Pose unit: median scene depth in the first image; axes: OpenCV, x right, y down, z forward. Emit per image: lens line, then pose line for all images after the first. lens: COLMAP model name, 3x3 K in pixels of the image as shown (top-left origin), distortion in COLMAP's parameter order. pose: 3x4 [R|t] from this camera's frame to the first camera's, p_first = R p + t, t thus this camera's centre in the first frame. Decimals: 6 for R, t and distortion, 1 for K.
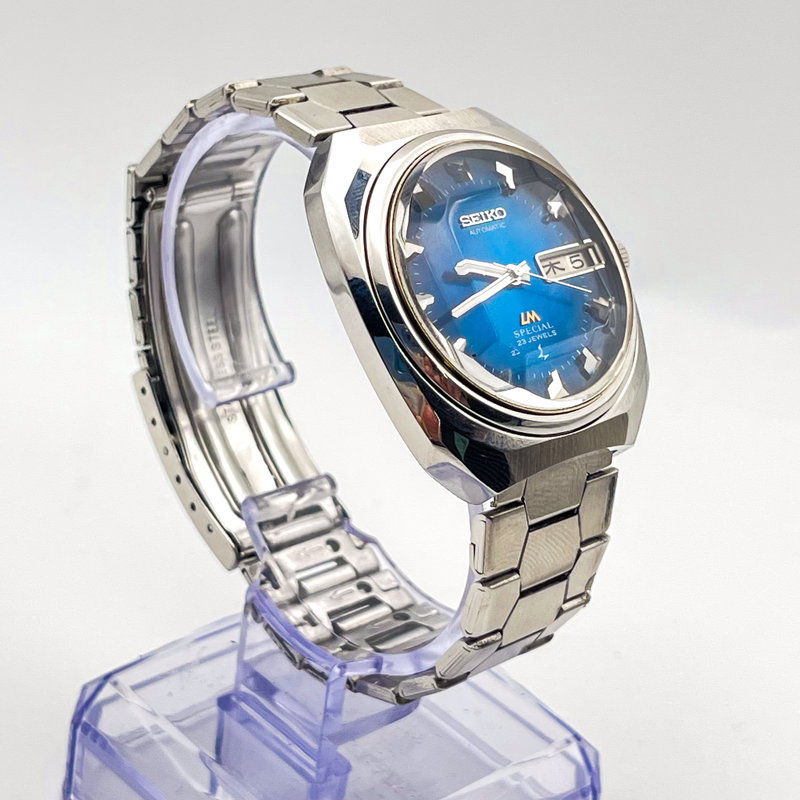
lens RADIAL K [[2090.4, 0, 400.0], [0, 2090.4, 400.0], [0, 0, 1]] dist [0.208828, -0.061554]
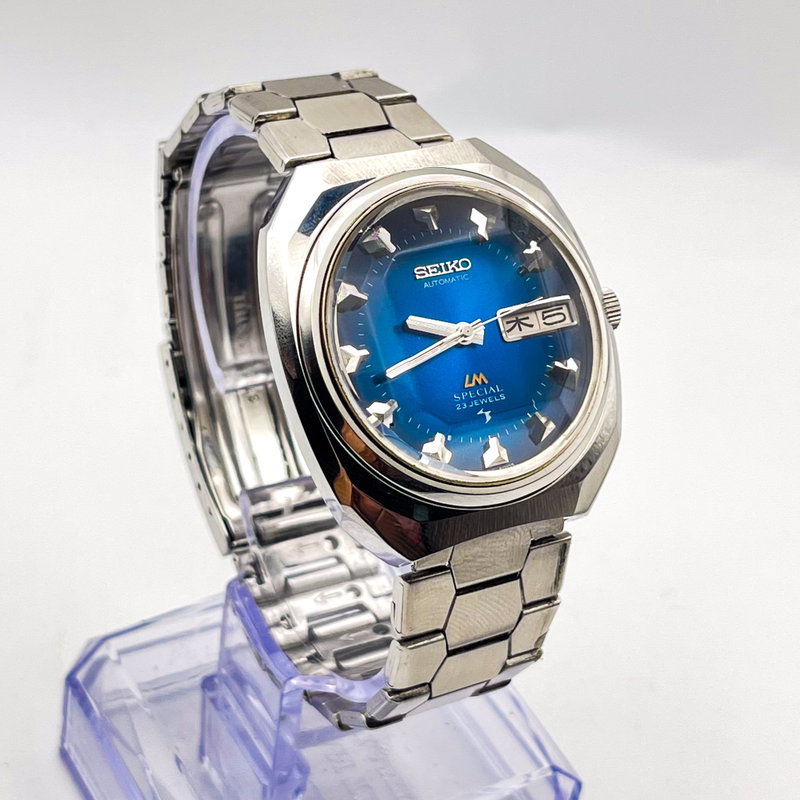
lens RADIAL K [[2090.4, 0, 400.0], [0, 2090.4, 400.0], [0, 0, 1]] dist [0.208828, -0.061554]
pose [[0.971697, 0.124837, -0.200549, 0.211928], [-0.099110, 0.986068, 0.133595, -0.148235], [0.214432, -0.109937, 0.970532, 0.059059]]
